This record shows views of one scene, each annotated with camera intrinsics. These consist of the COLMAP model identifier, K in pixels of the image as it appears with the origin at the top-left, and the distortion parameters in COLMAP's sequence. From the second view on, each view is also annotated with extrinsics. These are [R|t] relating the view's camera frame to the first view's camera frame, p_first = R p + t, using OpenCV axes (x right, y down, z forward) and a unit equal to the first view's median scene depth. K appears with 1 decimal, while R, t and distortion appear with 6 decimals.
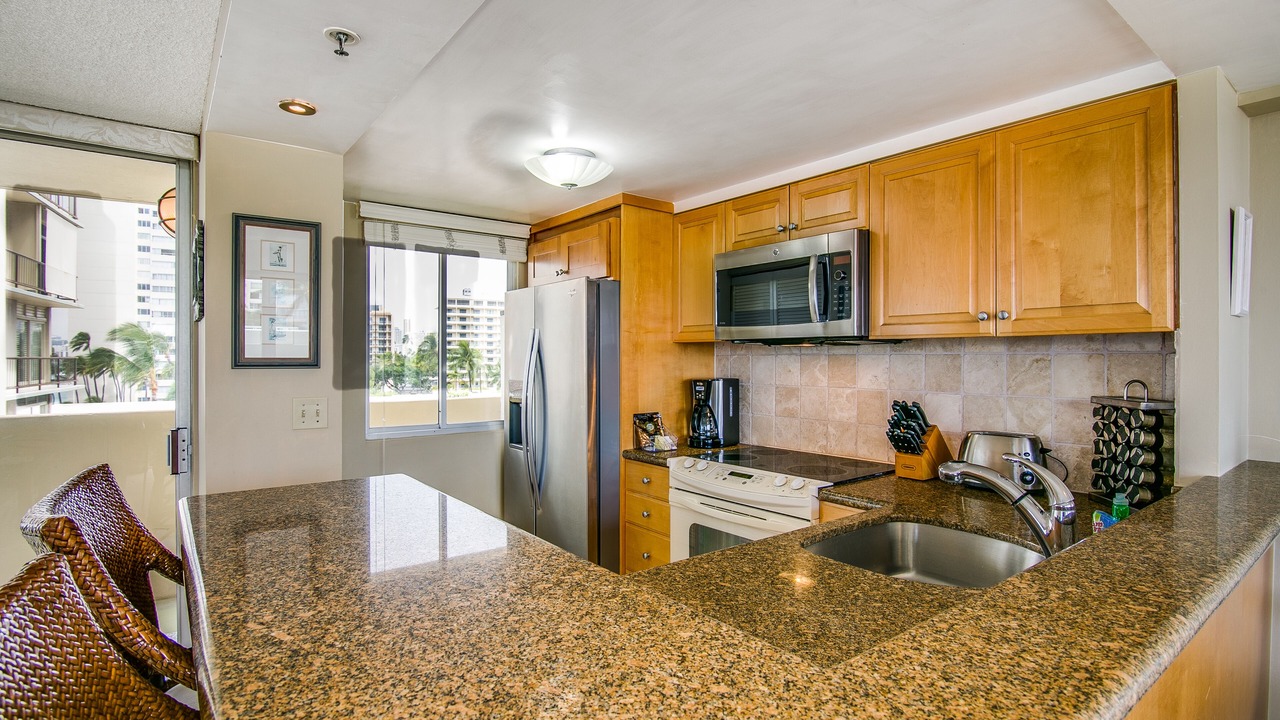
lens RADIAL K [[624.4, 0, 640.0], [0, 624.4, 360.0], [0, 0, 1]] dist [-0.020302, -0.000380]
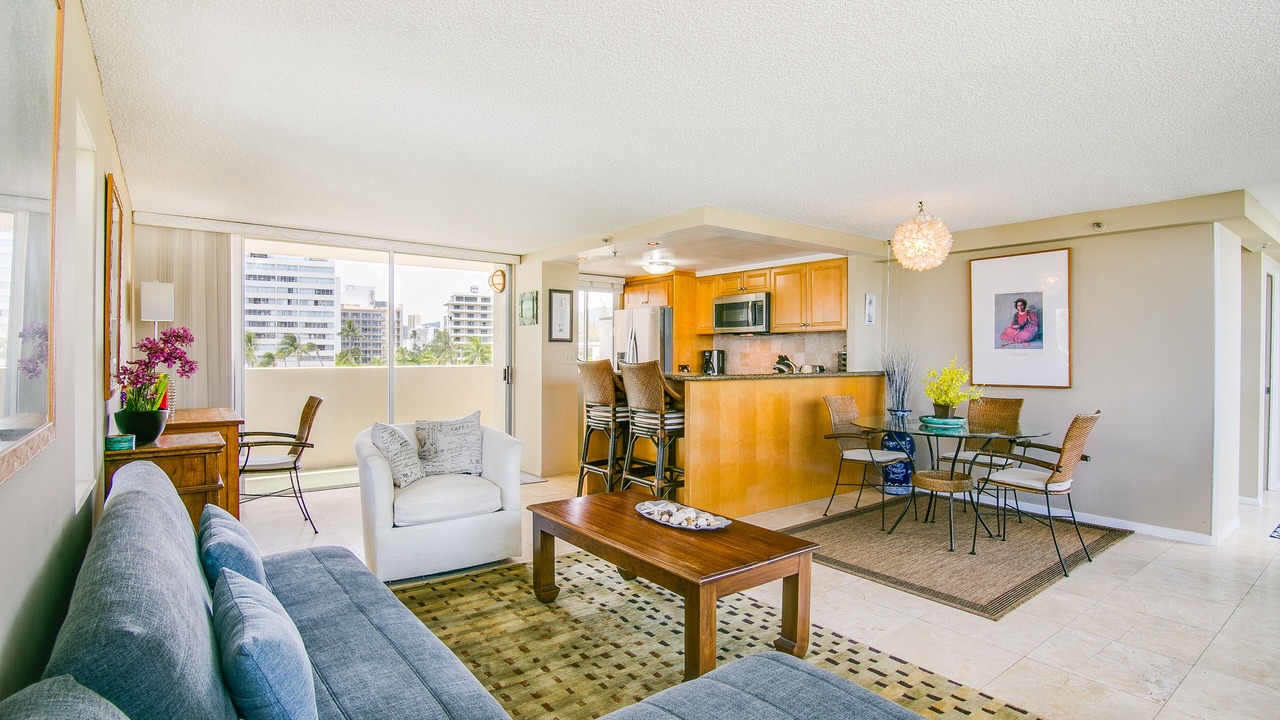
lens RADIAL K [[621.3, 0, 637.6], [0, 621.3, 366.3], [0, 0, 1]] dist [-0.021944, -0.000129]
pose [[0.999988, 0.002996, -0.003890, -0.210212], [-0.002933, 0.999866, 0.016123, 0.074241], [0.003937, -0.016112, 0.999862, -1.790035]]
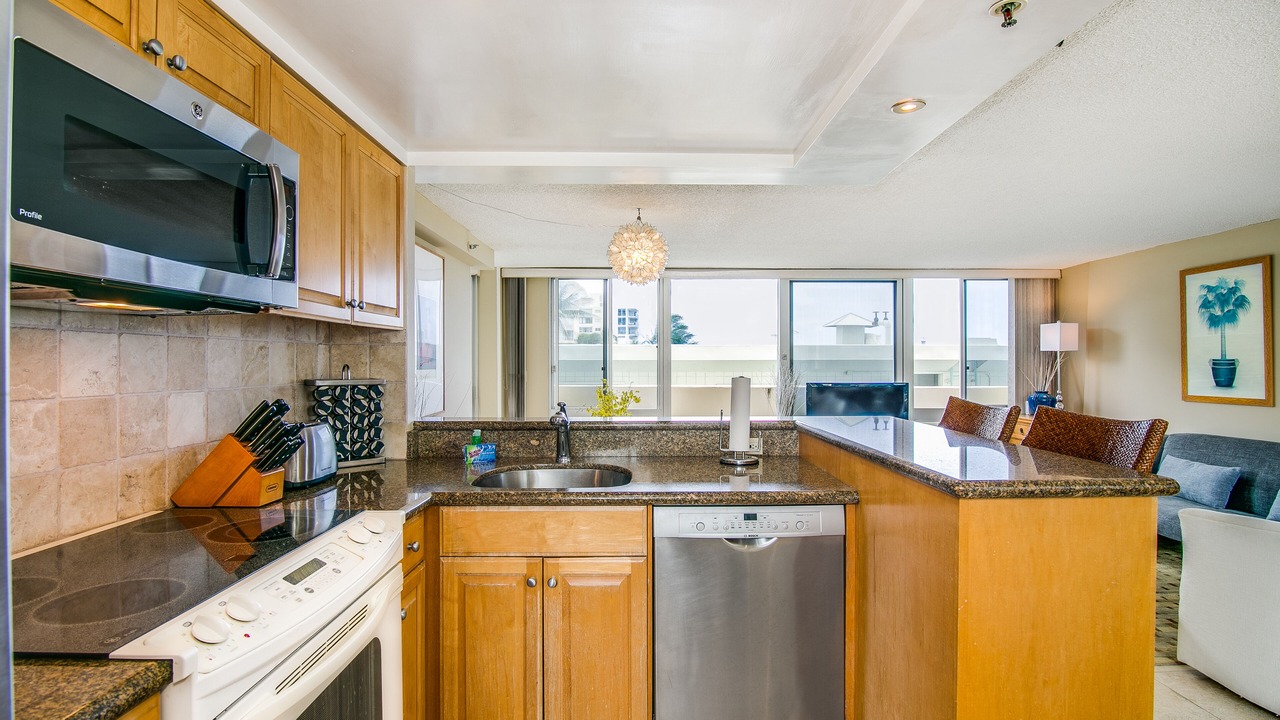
lens RADIAL K [[624.4, 0, 640.0], [0, 624.4, 360.0], [0, 0, 1]] dist [-0.020302, -0.000380]
pose [[-0.796339, 0.002744, 0.604845, -0.377588], [0.003815, 0.999993, 0.000486, 0.020132], [-0.604839, 0.002694, -0.796343, 1.339757]]
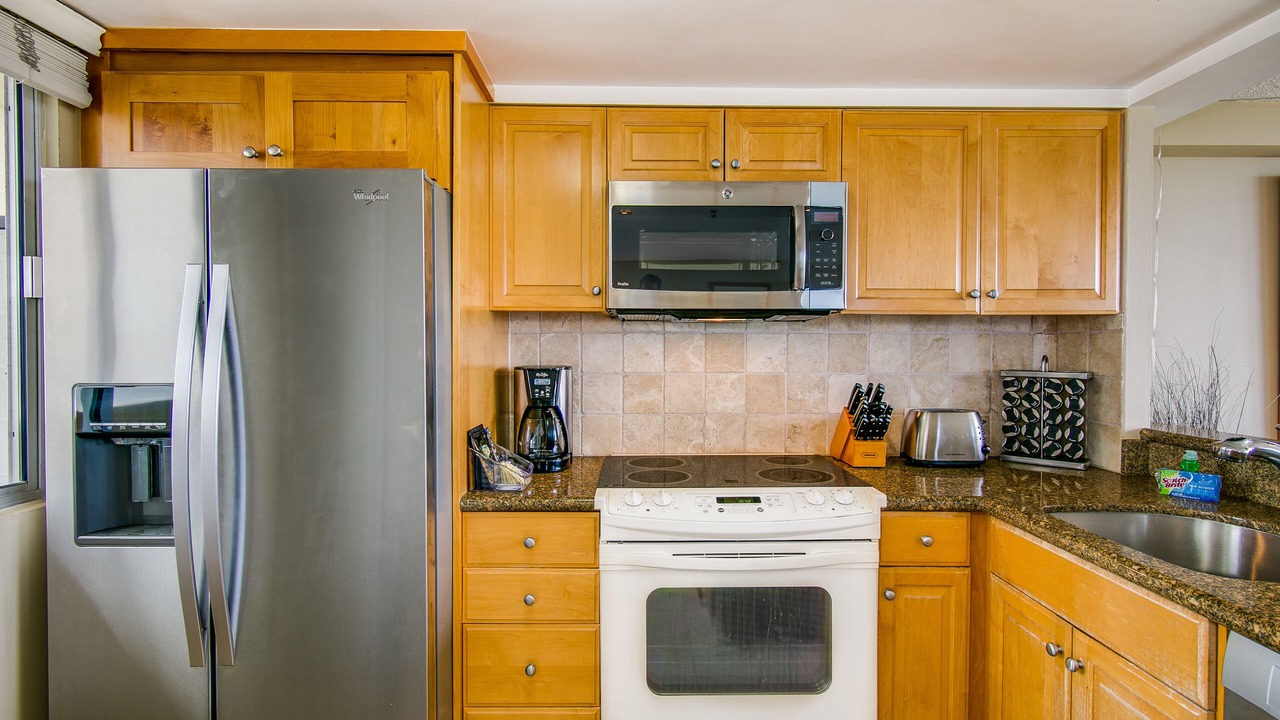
lens RADIAL K [[604.2, 0, 647.7], [0, 604.2, 356.8], [0, 0, 1]] dist [0.002794, 0.000146]
pose [[0.601916, -0.009923, 0.798498, -0.481339], [0.001431, 0.999935, 0.011348, 0.017073], [-0.798558, -0.005688, 0.601891, 0.732845]]
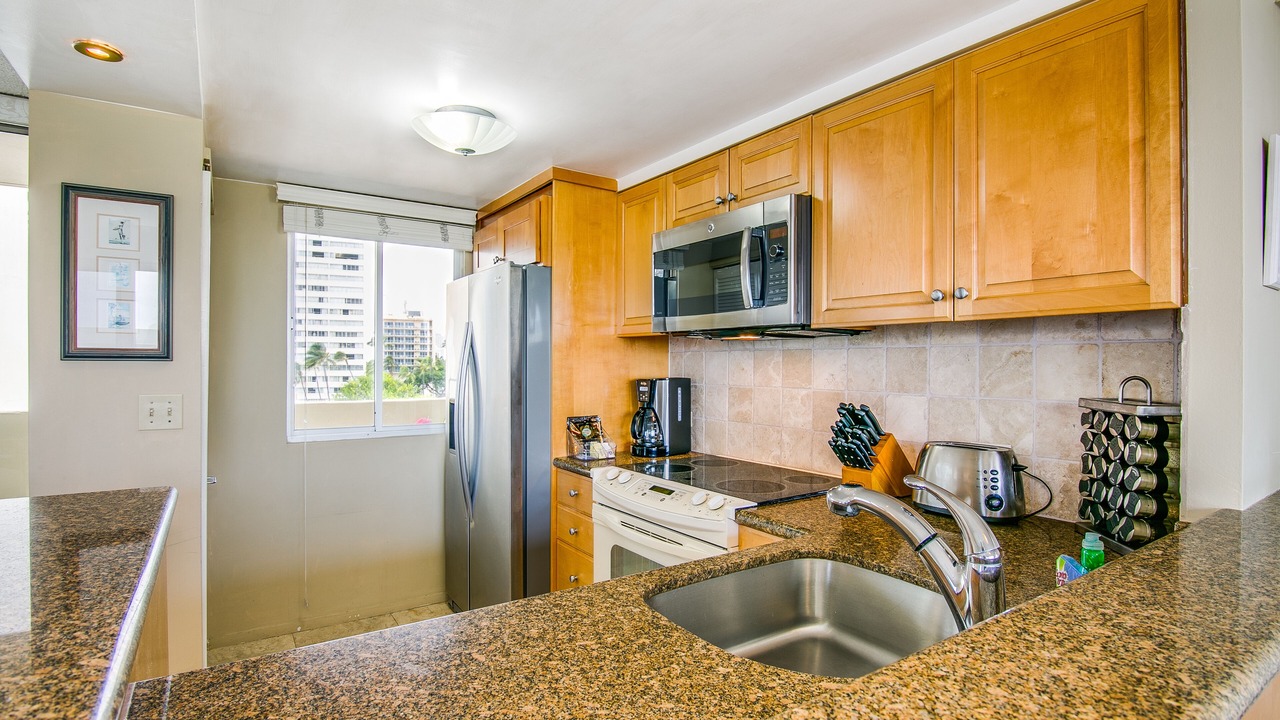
lens RADIAL K [[621.3, 0, 637.6], [0, 621.3, 366.3], [0, 0, 1]] dist [-0.021944, -0.000129]
pose [[0.998203, 0.003850, -0.059804, 0.194668], [-0.003738, 0.999991, 0.001984, 0.016682], [0.059811, -0.001757, 0.998208, 0.173104]]
